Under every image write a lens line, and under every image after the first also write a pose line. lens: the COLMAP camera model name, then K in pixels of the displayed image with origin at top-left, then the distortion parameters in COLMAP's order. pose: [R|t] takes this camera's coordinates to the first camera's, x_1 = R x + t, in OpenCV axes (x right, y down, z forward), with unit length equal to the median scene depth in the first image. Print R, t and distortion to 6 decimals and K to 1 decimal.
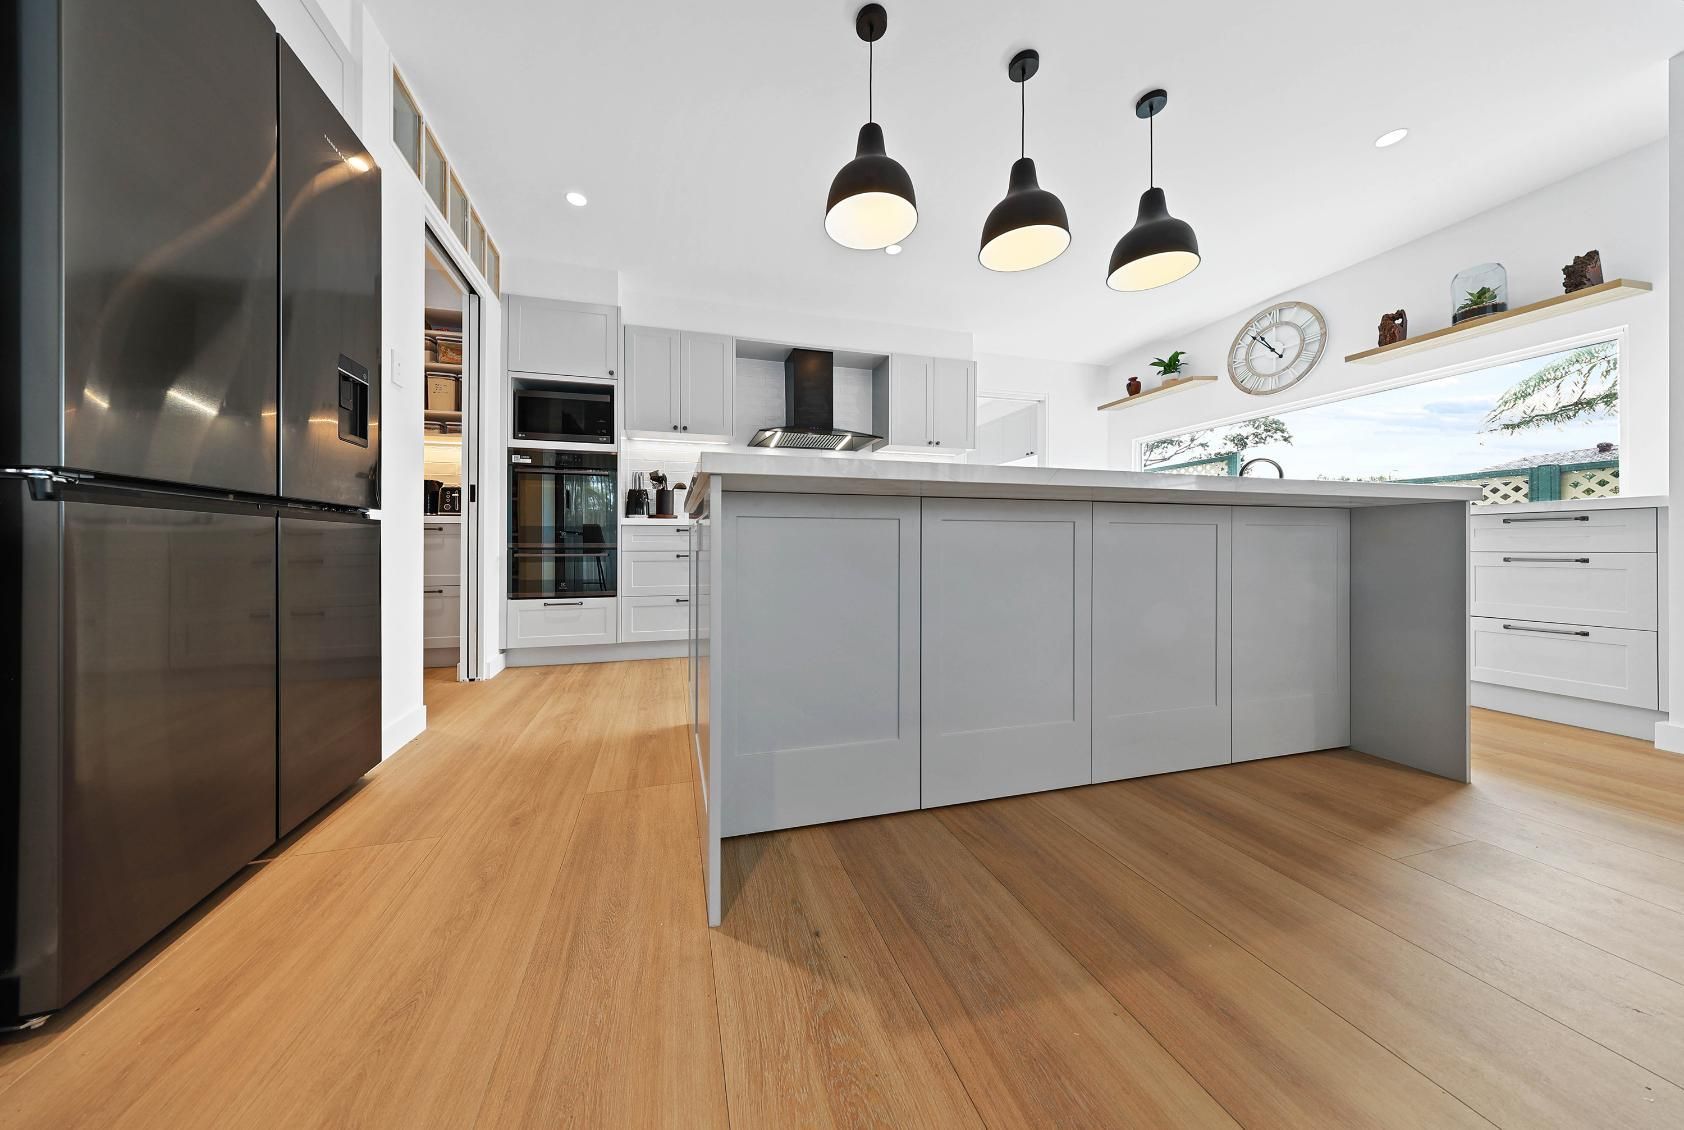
lens RADIAL K [[525.2, 0, 819.8], [0, 525.2, 544.4], [0, 0, 1]] dist [0.001759, -0.000262]
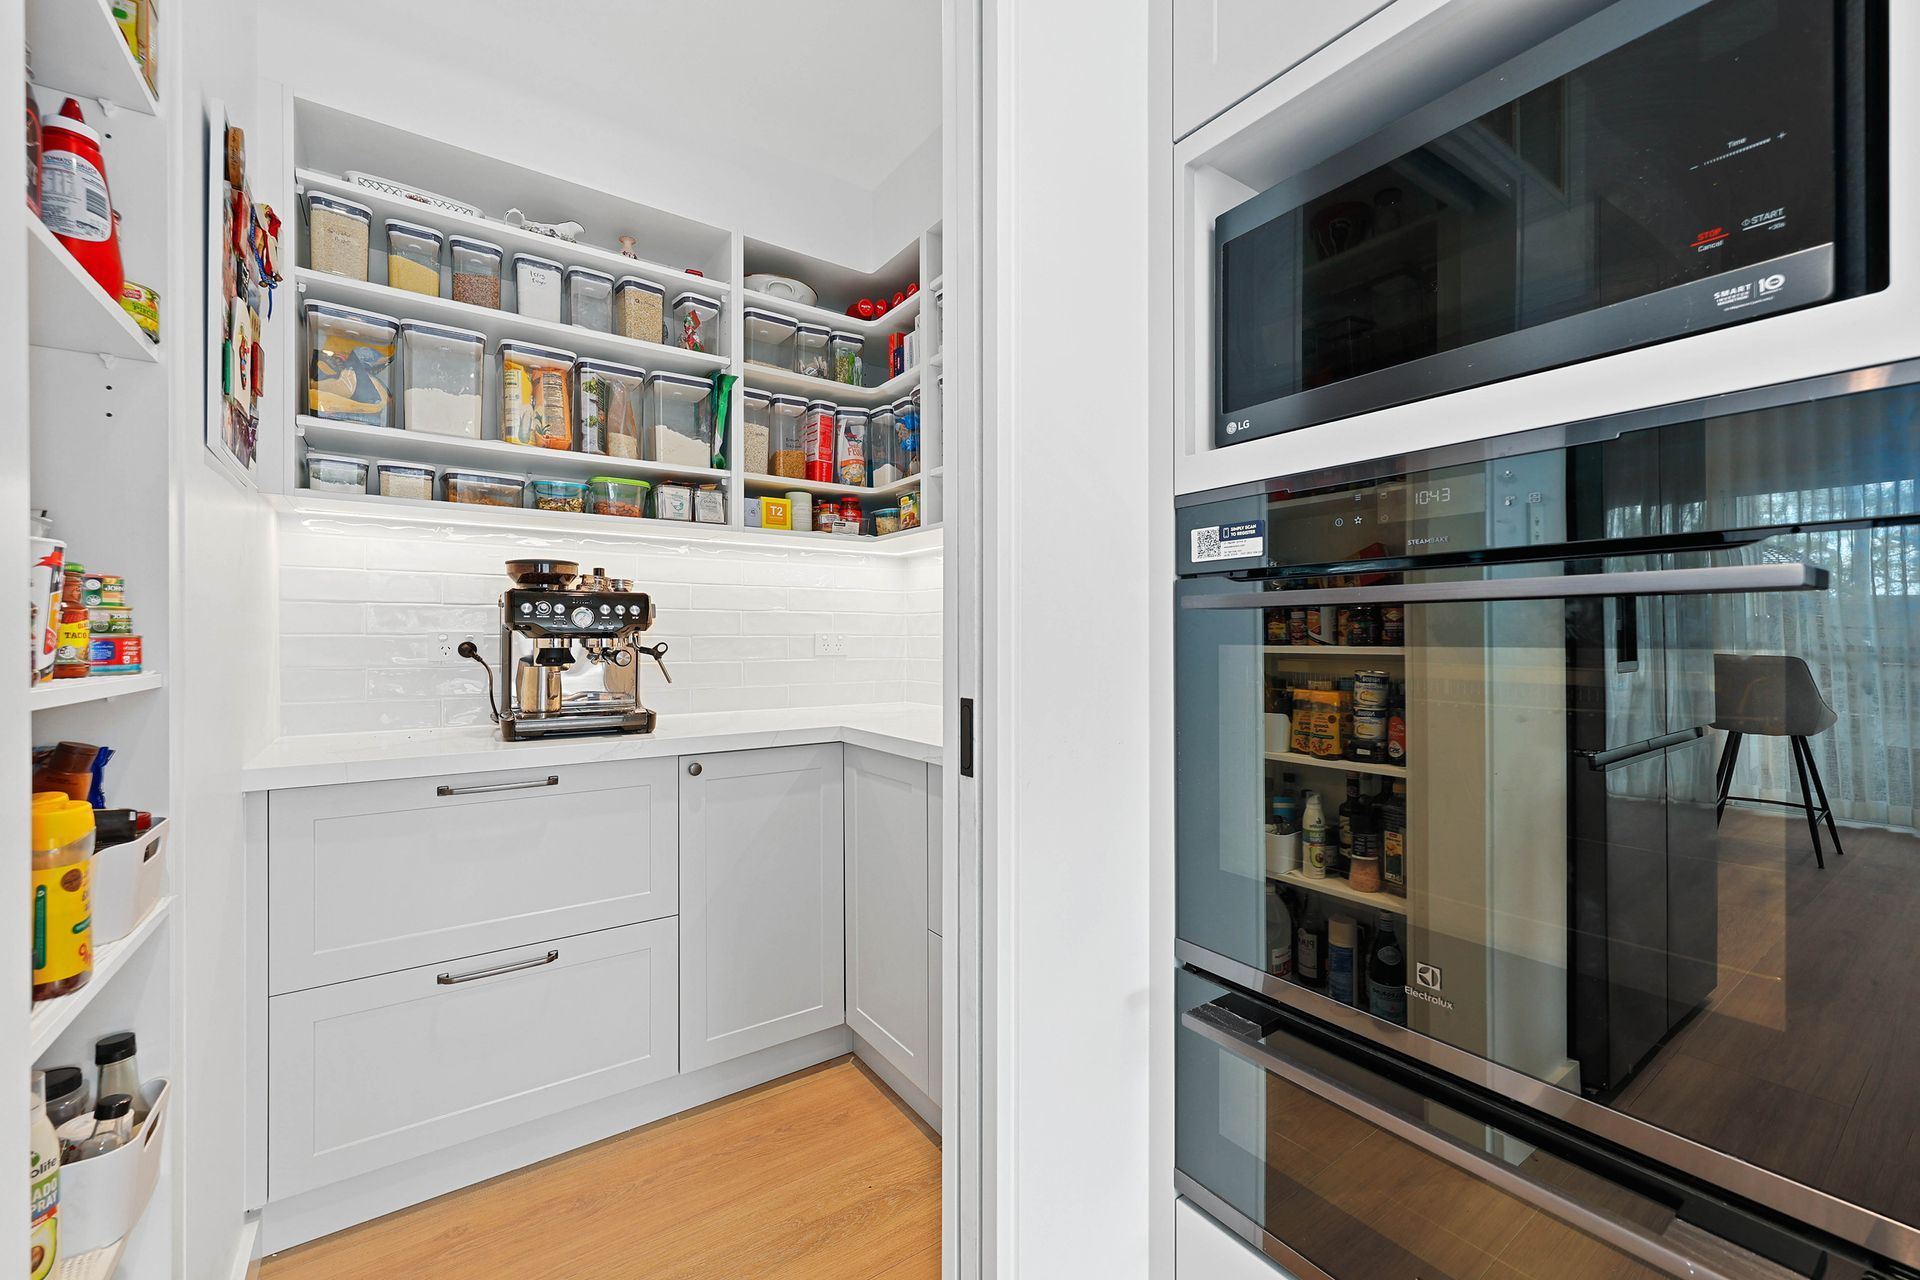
lens RADIAL K [[770.3, 0, 952.6], [0, 770.3, 639.1], [0, 0, 1]] dist [0.001930, -0.000468]
pose [[0.323498, 0.002166, -0.946226, -0.304685], [0.006512, 0.999969, 0.004515, -0.121737], [0.946206, -0.007623, 0.323474, 0.770504]]
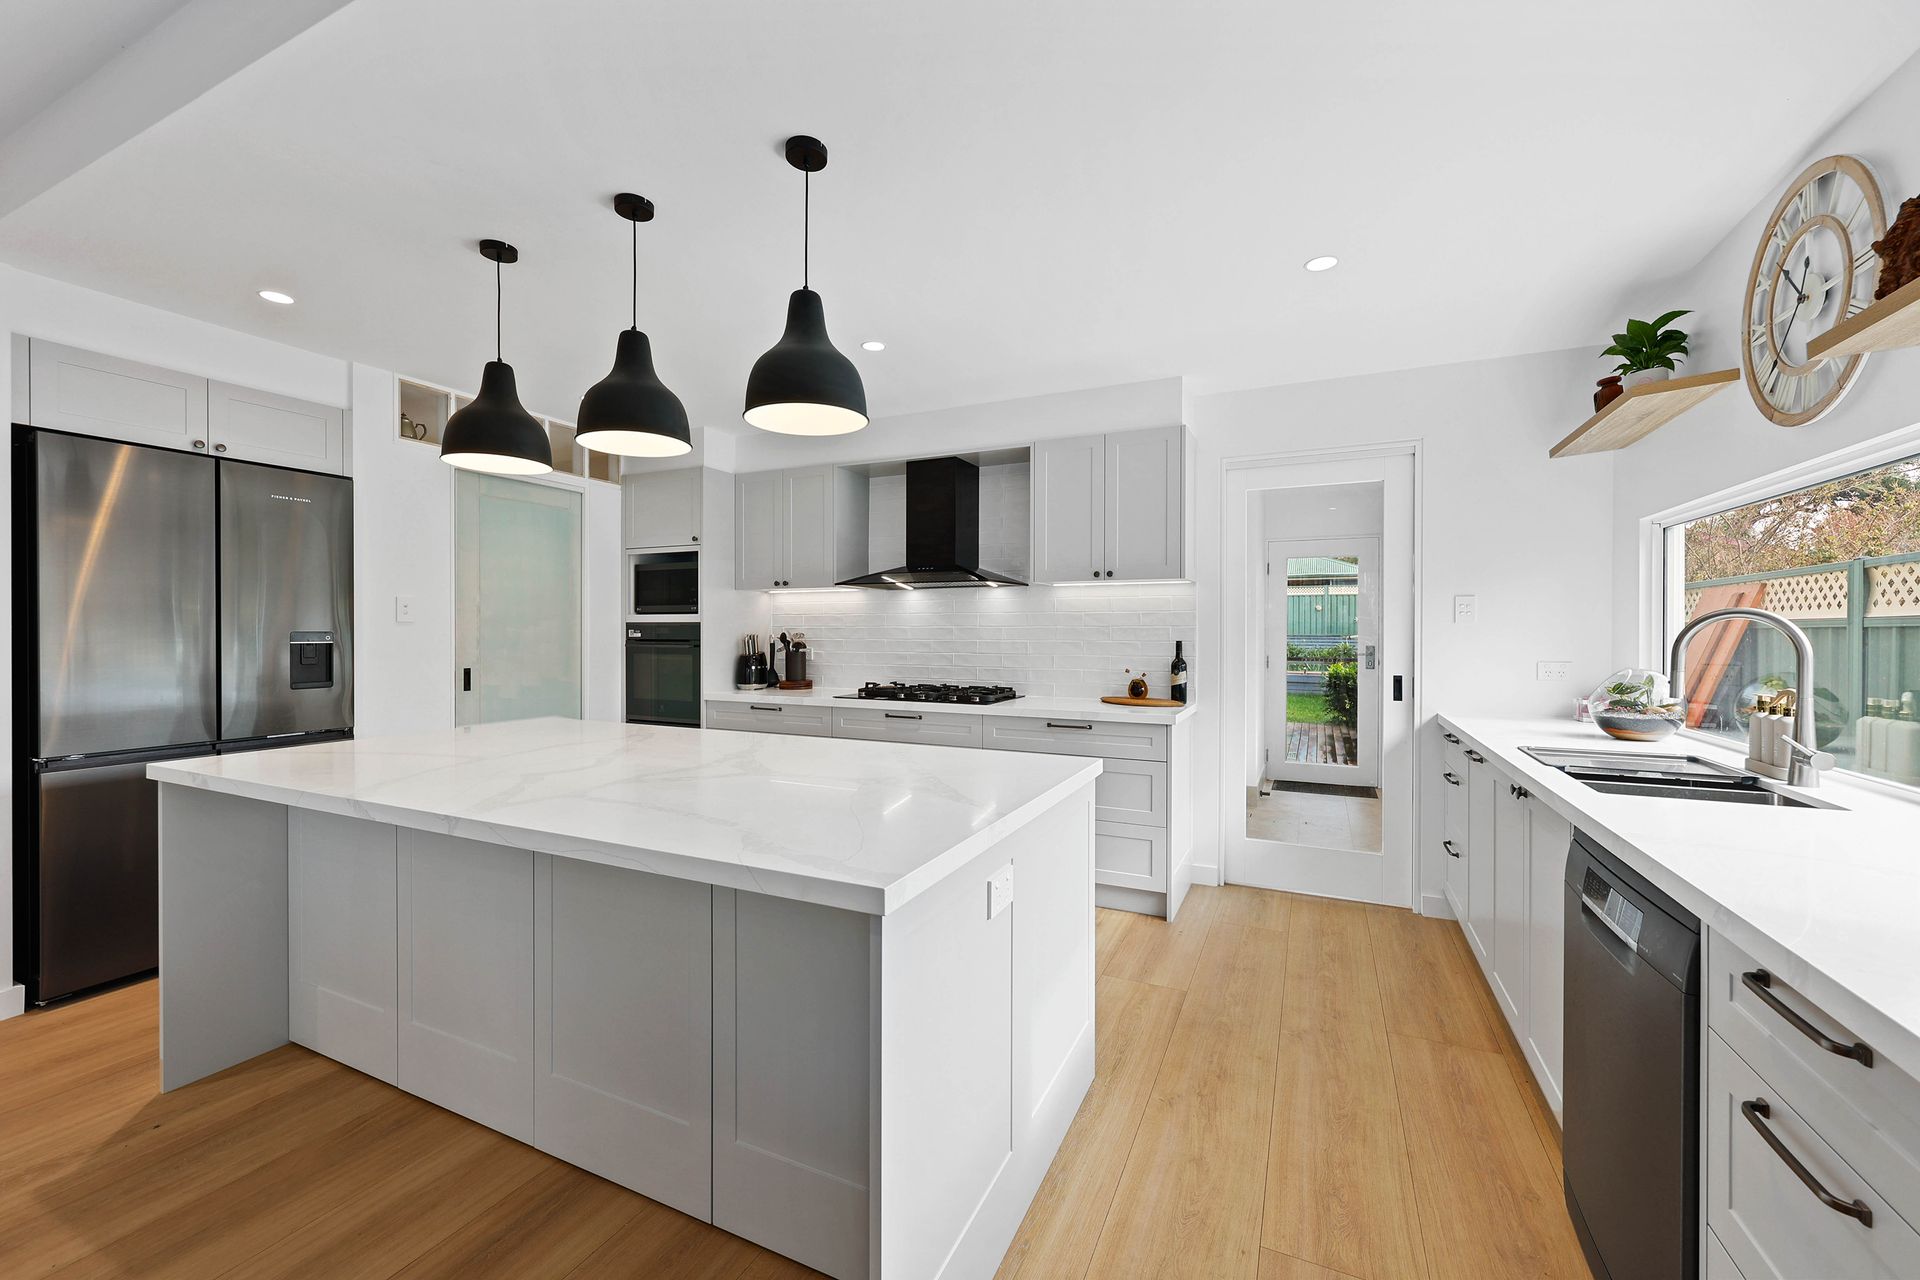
lens RADIAL K [[770.3, 0, 958.0], [0, 770.3, 632.2], [0, 0, 1]] dist [0.001930, -0.000468]
pose [[0.753772, 0.005030, -0.657117, 0.875216], [0.001575, 0.999954, 0.009460, -0.170812], [0.657134, -0.008165, 0.753729, 0.263100]]
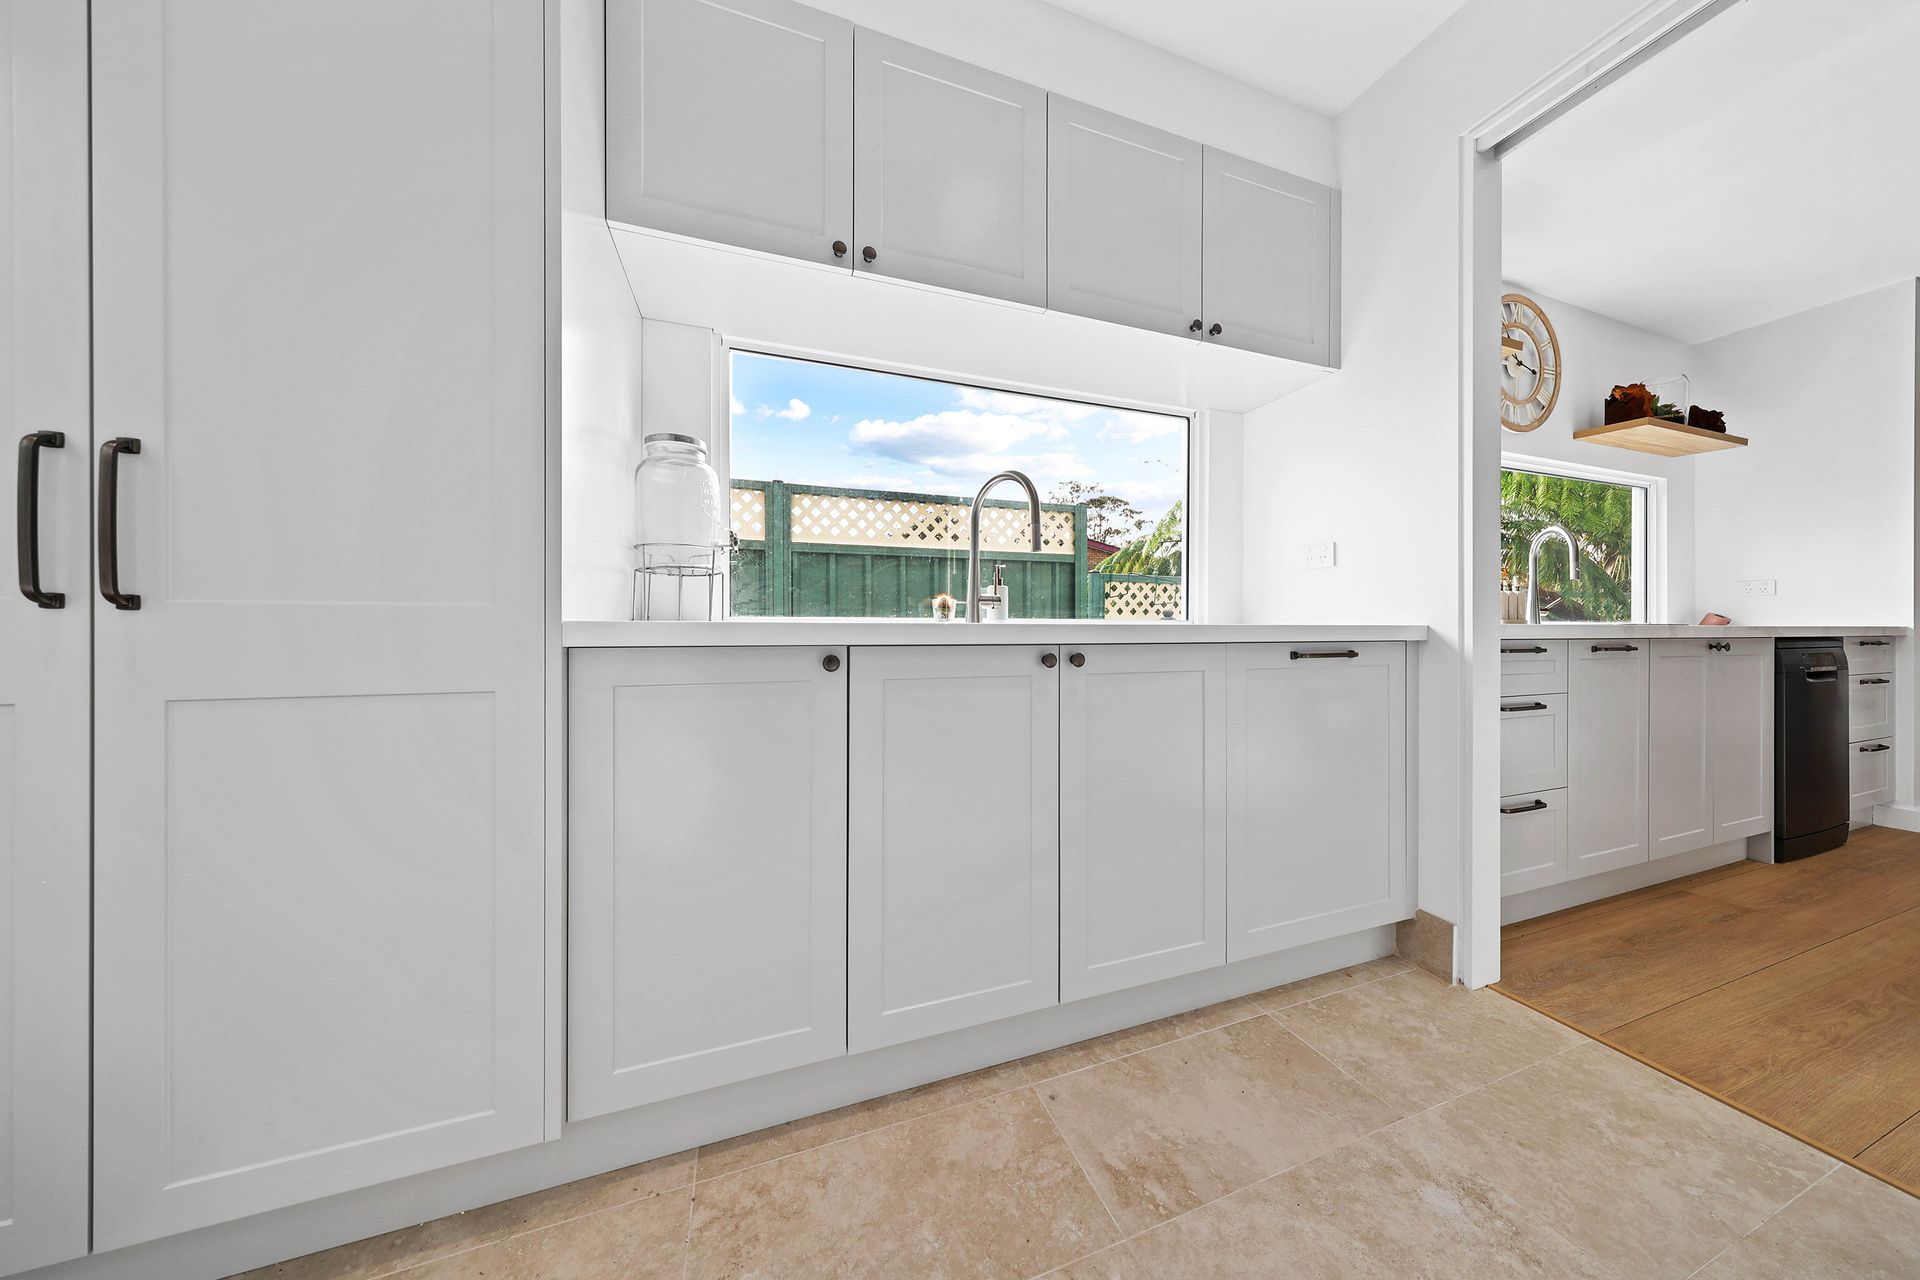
lens RADIAL K [[575.0, 0, 957.4], [0, 575.0, 631.6], [0, 0, 1]] dist [0.001029, 0.000287]
pose [[-0.059904, -0.000592, 0.998204, 0.218225], [-0.007259, 0.999974, 0.000158, -0.038062], [-0.998178, -0.007237, -0.059907, 1.955408]]
